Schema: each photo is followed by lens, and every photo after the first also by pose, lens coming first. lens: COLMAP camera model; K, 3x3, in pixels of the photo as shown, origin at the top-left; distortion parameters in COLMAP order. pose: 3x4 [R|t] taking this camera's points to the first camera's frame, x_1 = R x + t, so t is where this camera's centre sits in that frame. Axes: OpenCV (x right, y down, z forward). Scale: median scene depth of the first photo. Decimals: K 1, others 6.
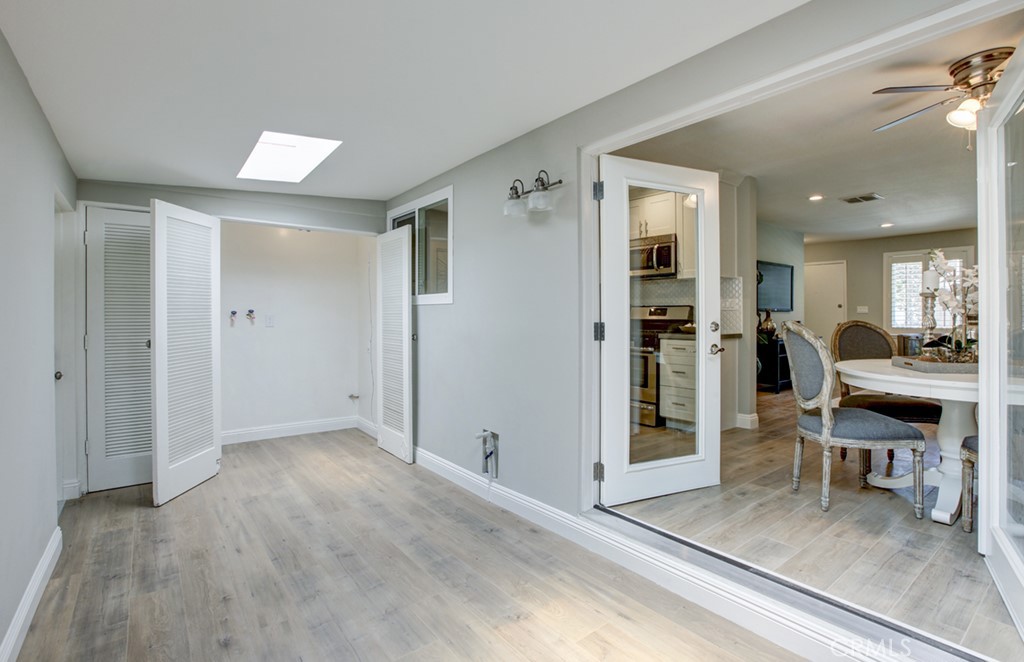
lens RADIAL K [[483.5, 0, 516.5], [0, 483.5, 318.4], [0, 0, 1]] dist [-0.049223, 0.000022]
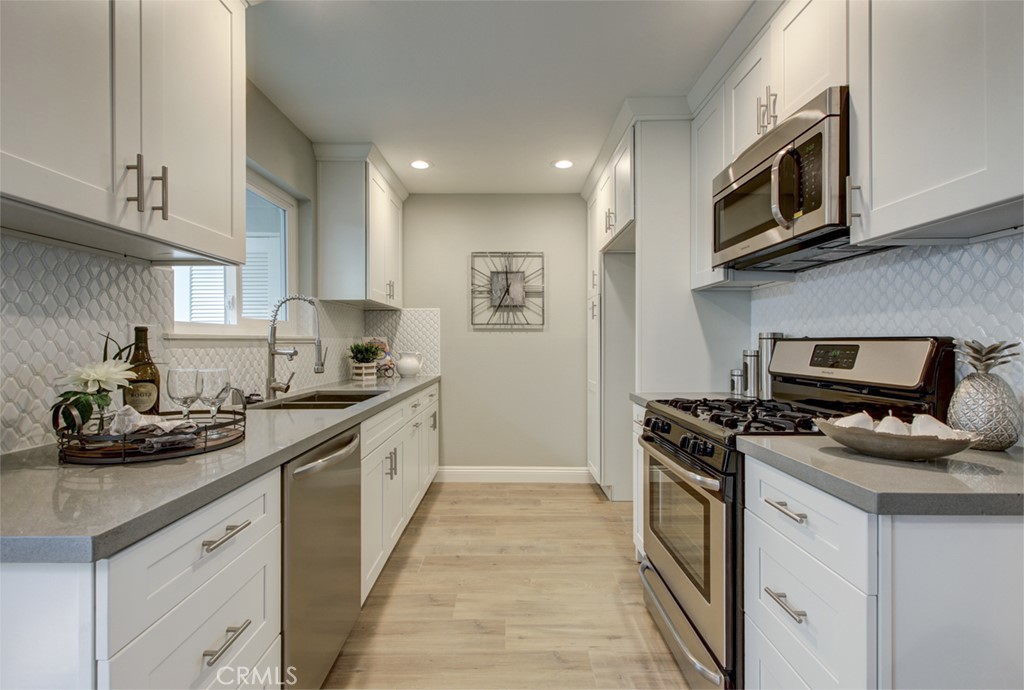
lens RADIAL K [[469.0, 0, 512.0], [0, 469.0, 345.0], [0, 0, 1]] dist [0.002727, 0.000285]
pose [[0.796168, 0.004999, -0.605055, 0.336748], [-0.003378, 0.999987, 0.003816, -0.022837], [0.605066, -0.000994, 0.796174, 0.648480]]
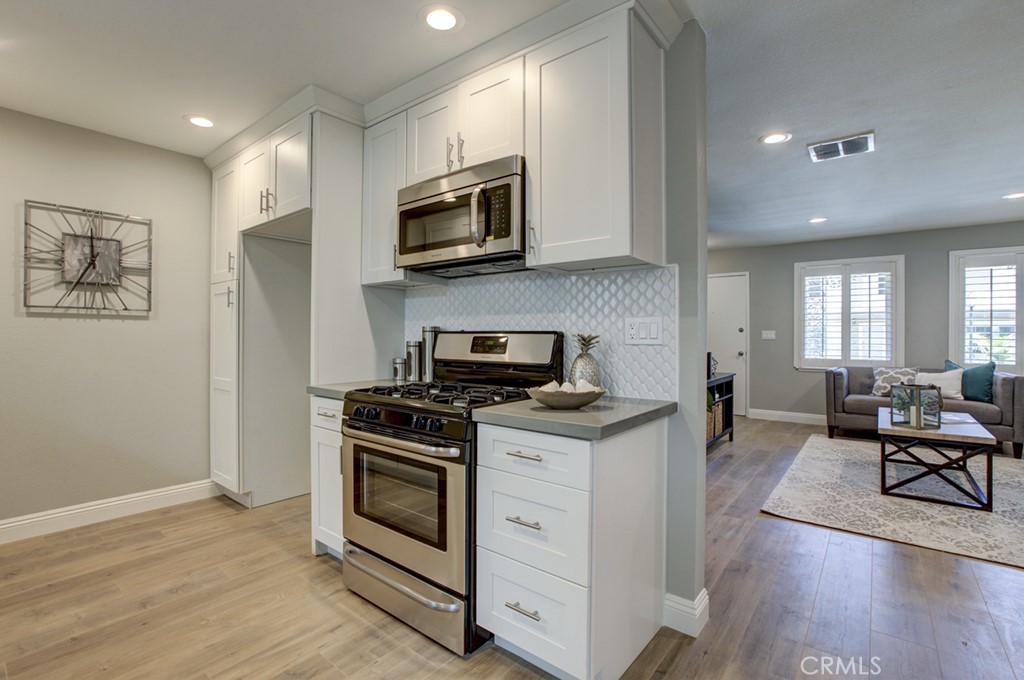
lens RADIAL K [[464.4, 0, 512.0], [0, 464.4, 340.0], [0, 0, 1]] dist [-0.057245, 0.016124]
pose [[0.968861, 0.002732, 0.247592, 0.222236], [-0.004519, 0.999968, 0.006651, -0.022105], [-0.247566, -0.007563, 0.968842, 0.612279]]
